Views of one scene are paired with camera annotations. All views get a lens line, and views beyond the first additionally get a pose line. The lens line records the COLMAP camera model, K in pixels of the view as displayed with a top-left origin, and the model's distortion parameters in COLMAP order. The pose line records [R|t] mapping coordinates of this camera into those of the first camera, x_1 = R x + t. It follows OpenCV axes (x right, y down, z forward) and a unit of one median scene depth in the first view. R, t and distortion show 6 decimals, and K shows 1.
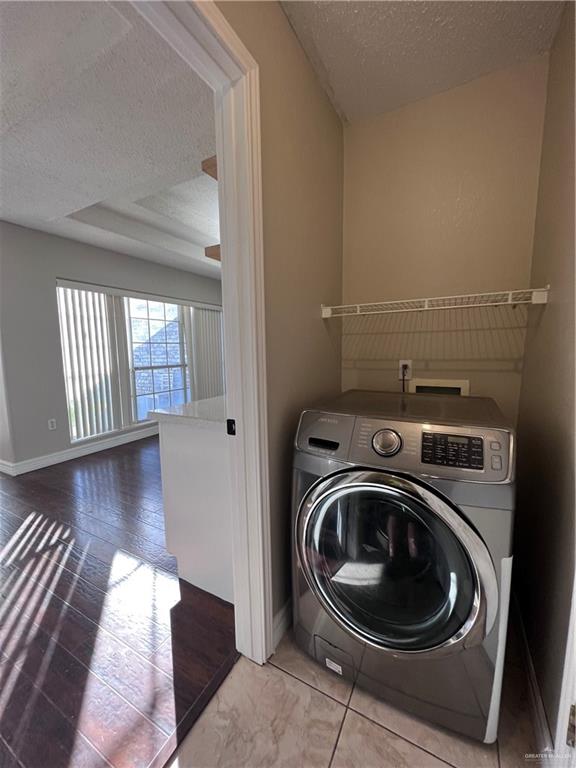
lens RADIAL K [[306.7, 0, 288.8], [0, 306.7, 379.6], [0, 0, 1]] dist [0.000468, -0.000194]
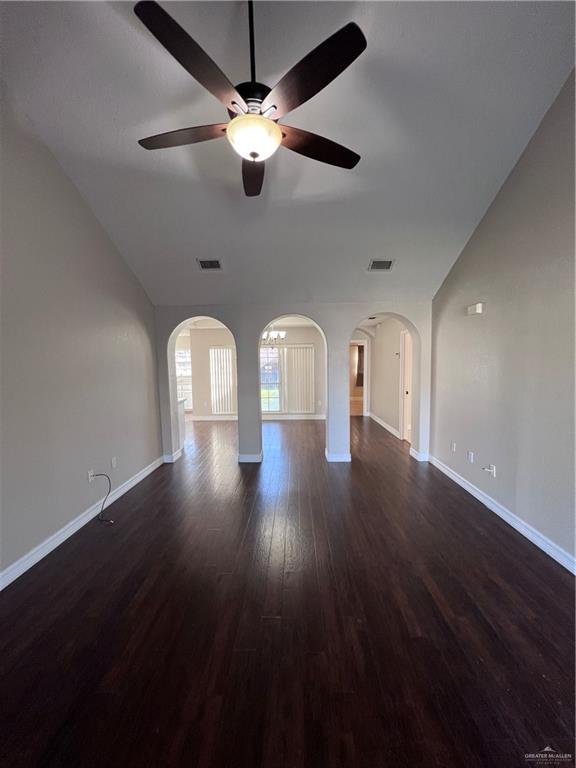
lens RADIAL K [[306.7, 0, 286.0], [0, 306.7, 384.4], [0, 0, 1]] dist [0.000468, -0.000194]
pose [[0.450250, 0.073954, -0.889835, 1.498896], [-0.080440, 0.995871, 0.042065, -0.151910], [0.889272, 0.052638, 0.454340, 0.372947]]
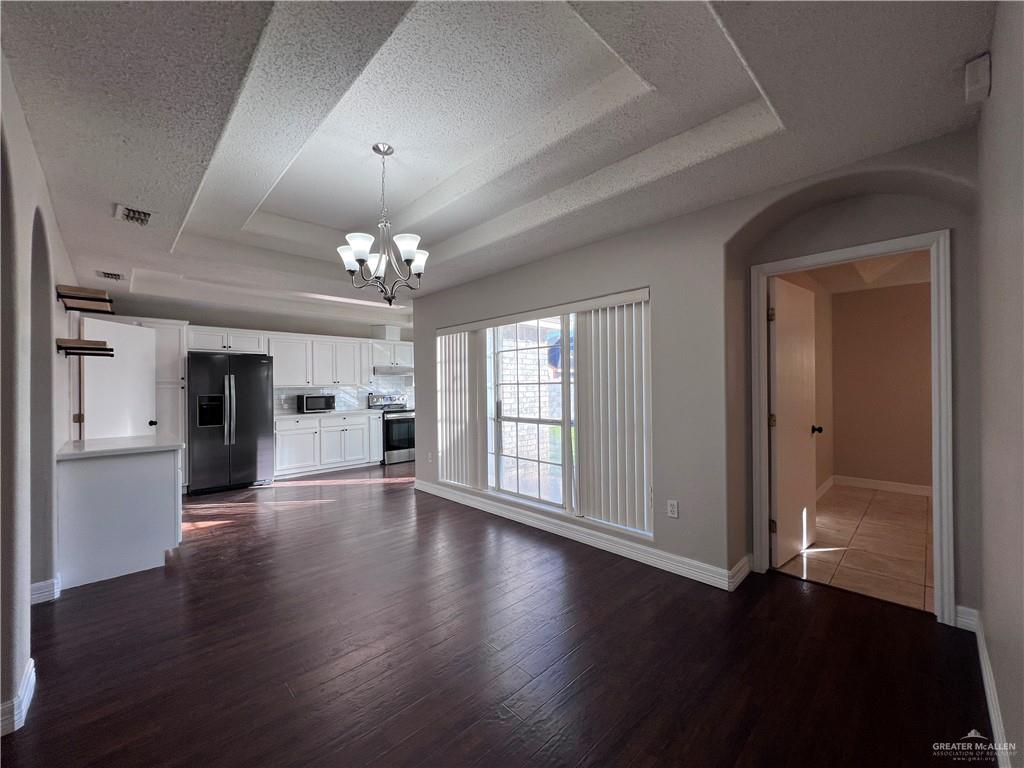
lens RADIAL K [[408.9, 0, 516.8], [0, 408.9, 387.4], [0, 0, 1]] dist [0.000468, -0.000194]
pose [[-0.302325, 0.015109, -0.953085, 0.500539], [-0.084245, 0.995538, 0.042505, -0.178326], [0.949475, 0.093143, -0.299703, 1.497804]]
